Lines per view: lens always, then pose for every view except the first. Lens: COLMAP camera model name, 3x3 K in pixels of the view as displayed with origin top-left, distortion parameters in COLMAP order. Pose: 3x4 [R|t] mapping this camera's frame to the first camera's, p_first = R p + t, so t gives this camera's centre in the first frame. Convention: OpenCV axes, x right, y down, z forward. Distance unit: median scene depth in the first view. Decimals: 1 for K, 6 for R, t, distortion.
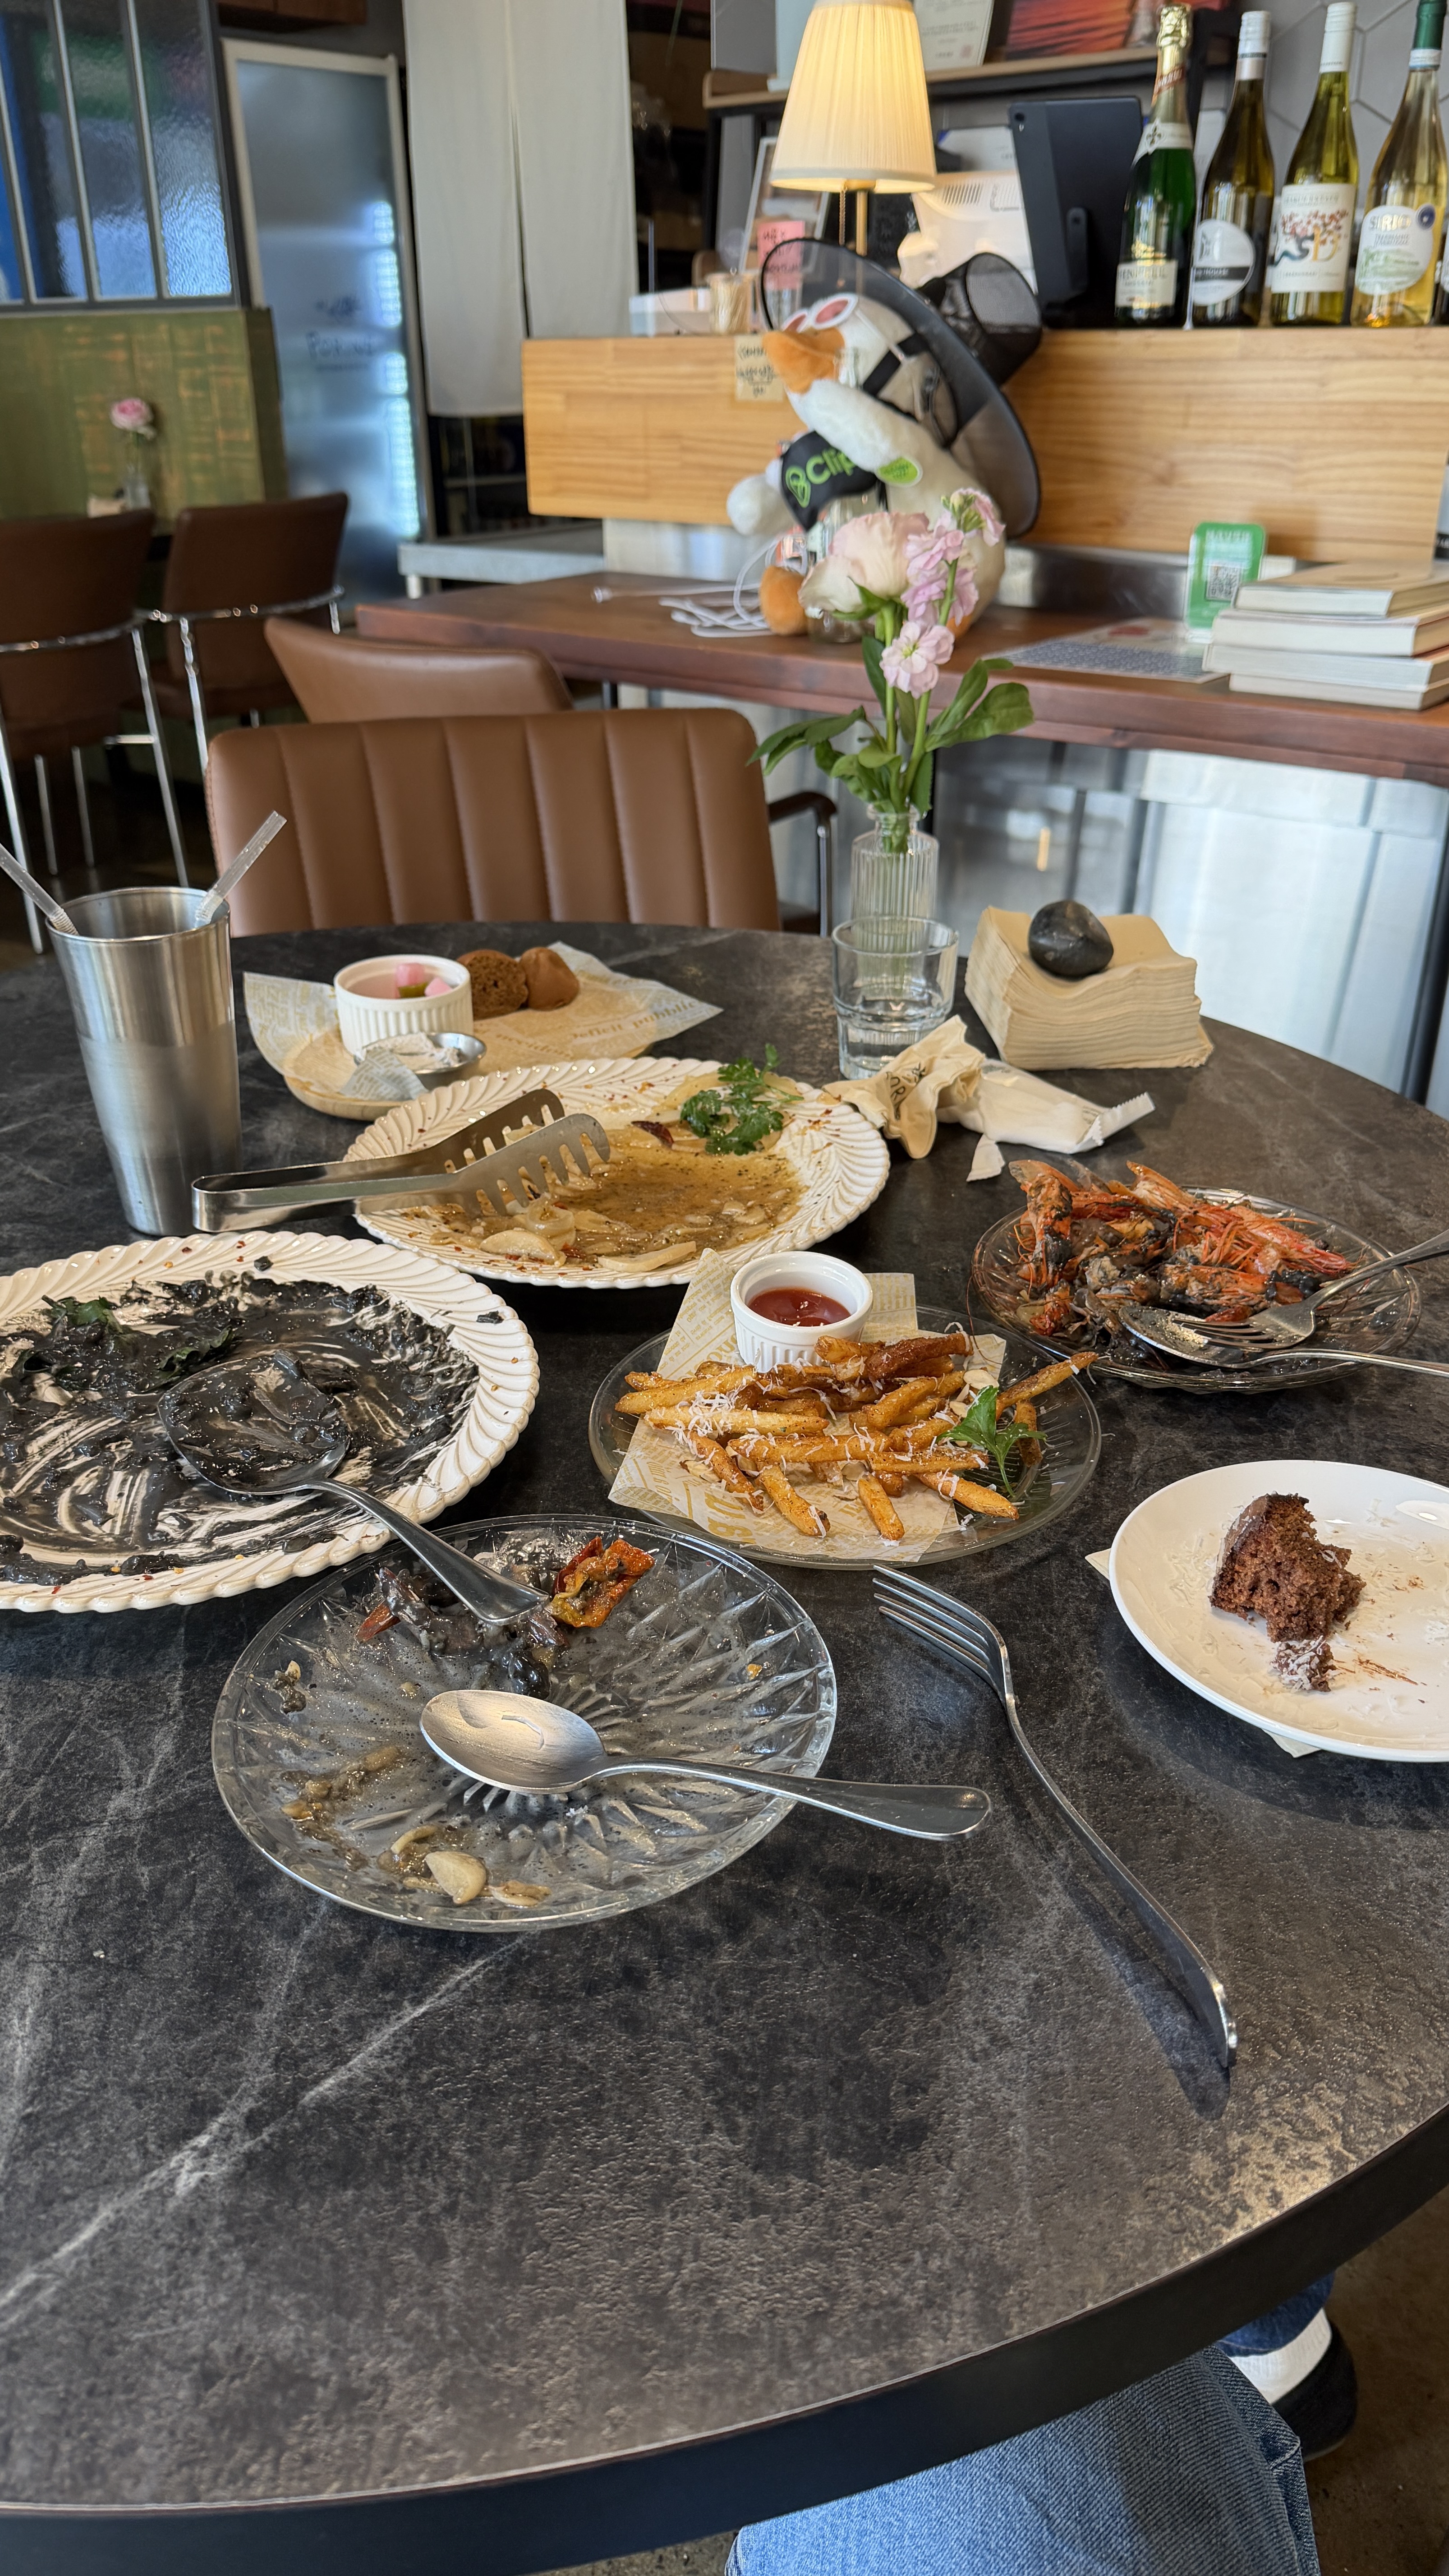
lens RADIAL K [[1823.6, 0, 722.0], [0, 1823.6, 1294.8], [0, 0, 1]] dist [0.148945, -0.252576]
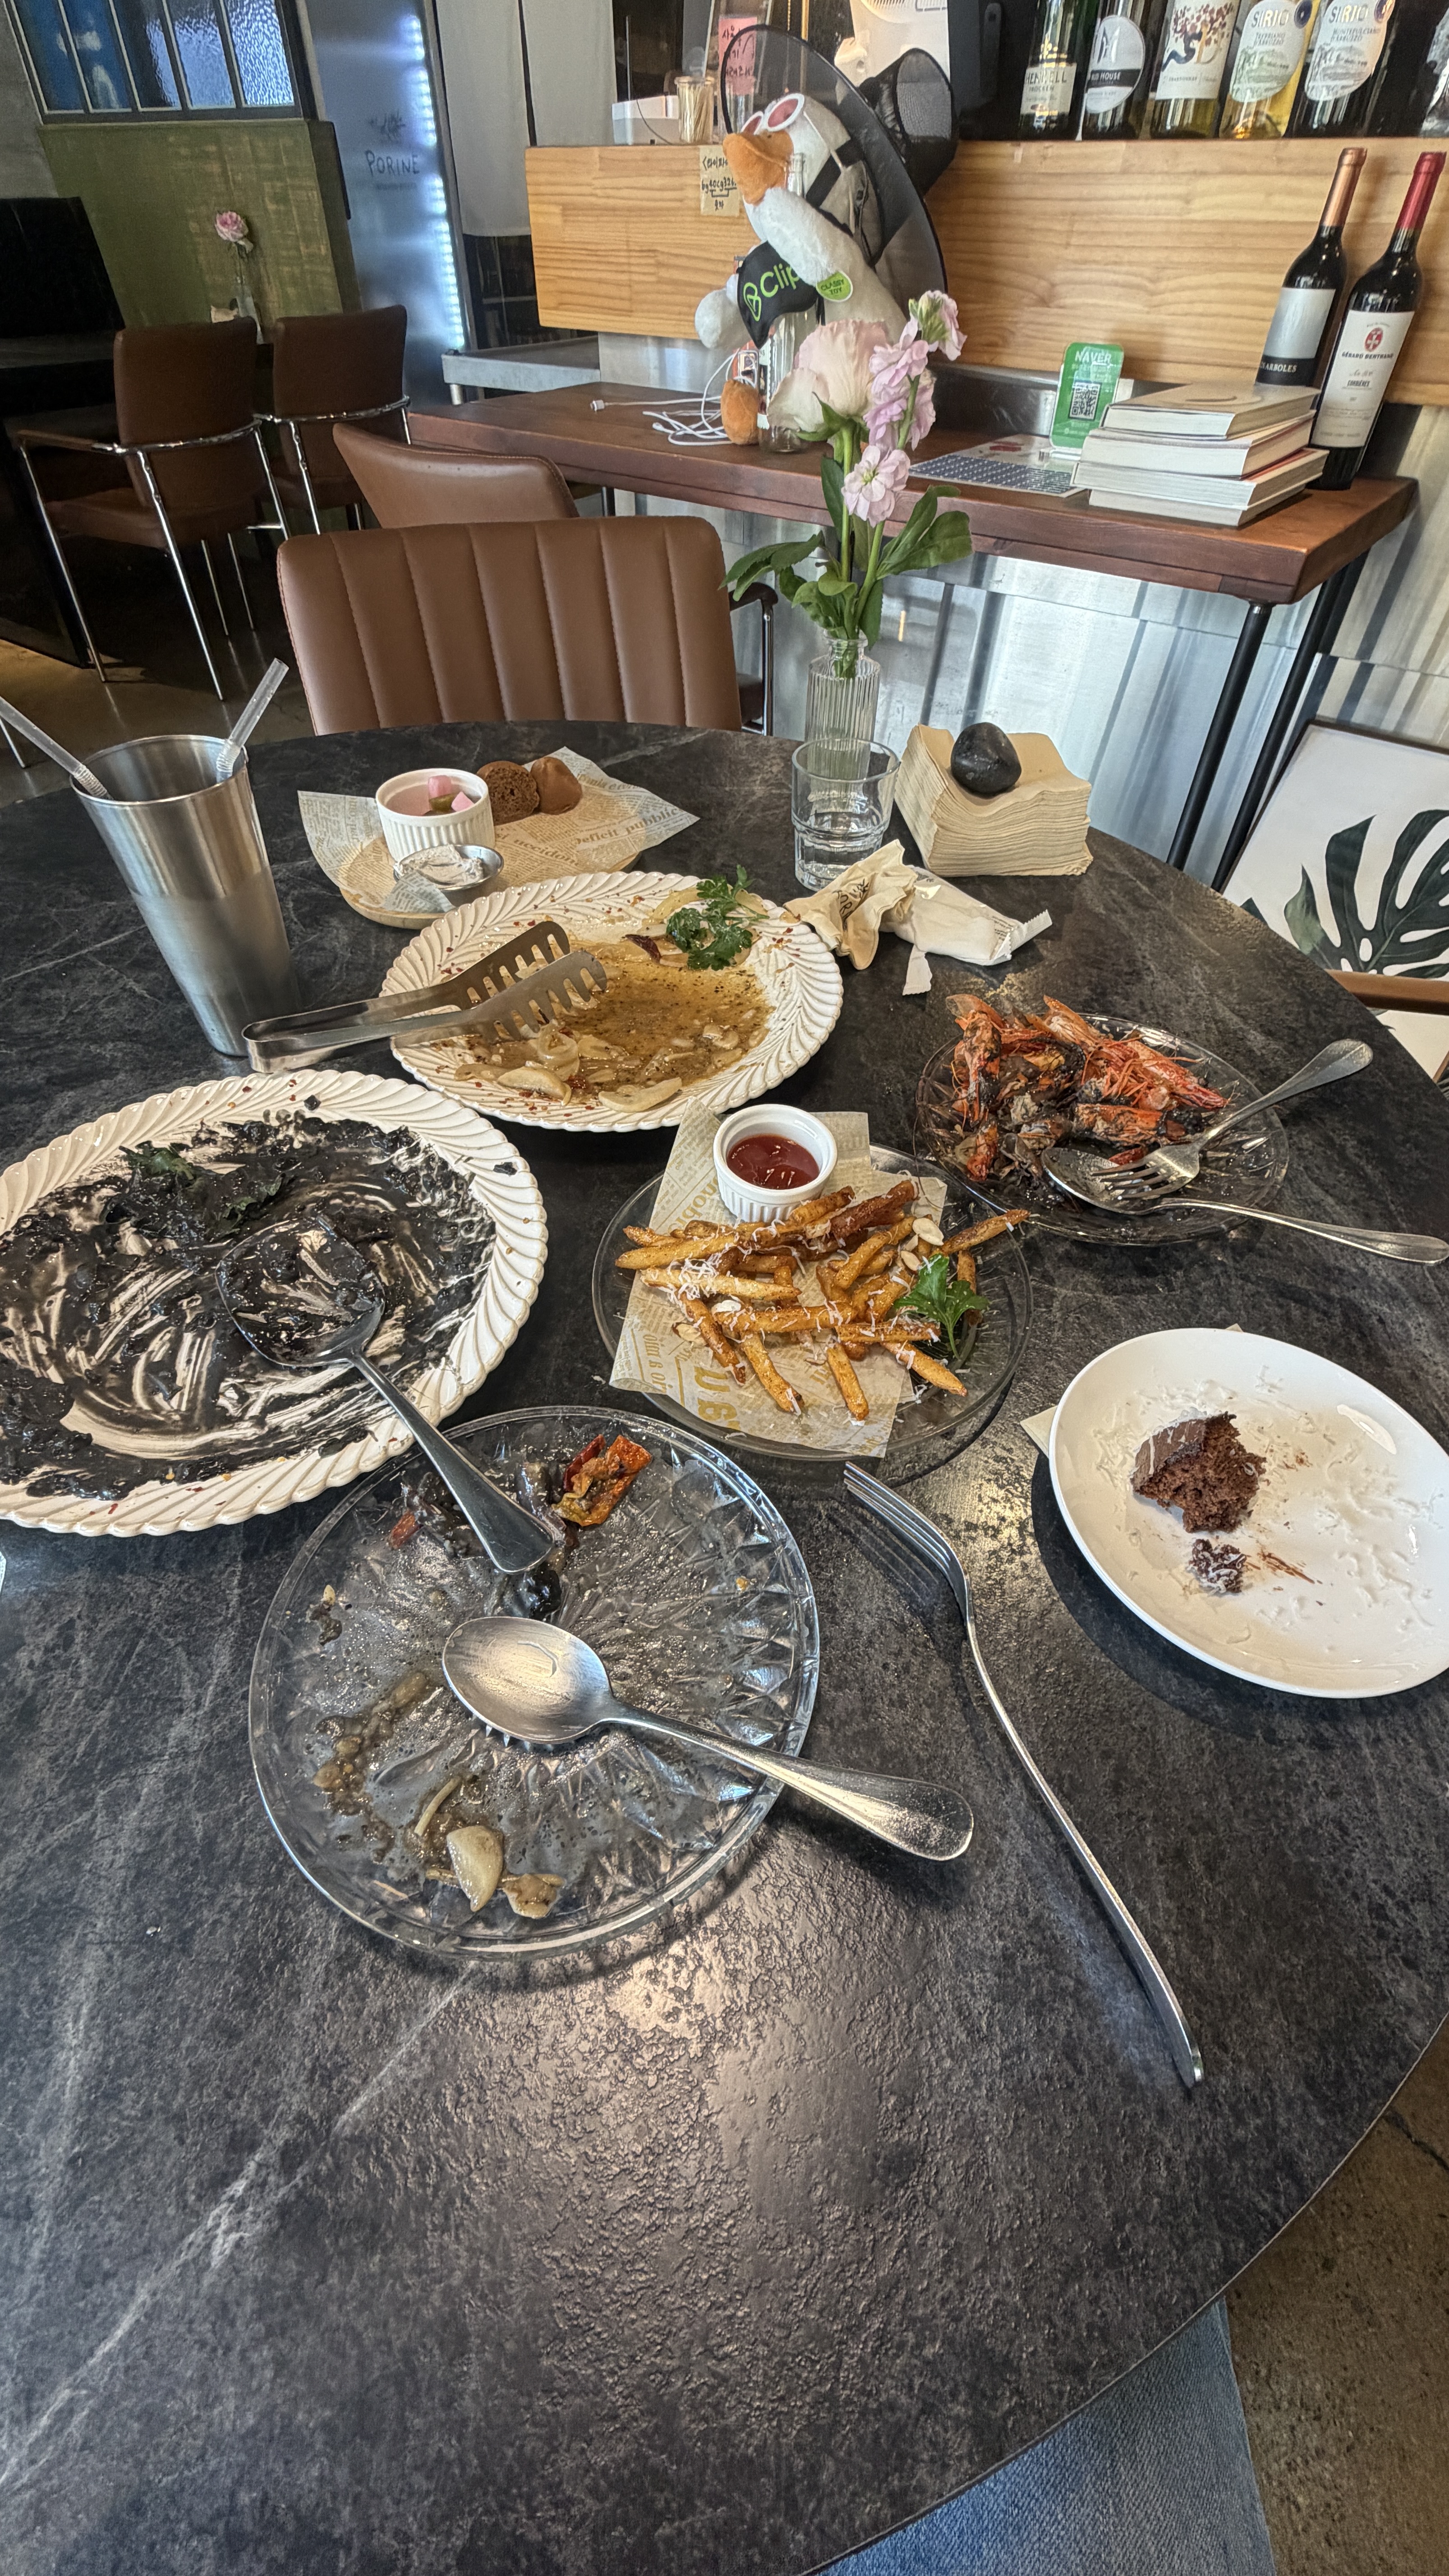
lens RADIAL K [[1029.7, 0, 725.4], [0, 1029.7, 1272.5], [0, 0, 1]] dist [0.003932, 0.000523]
pose [[0.999542, -0.009790, 0.028637, -0.006336], [-0.000302, 0.942960, 0.332906, -0.133698], [-0.030263, -0.332762, 0.942525, 0.337498]]
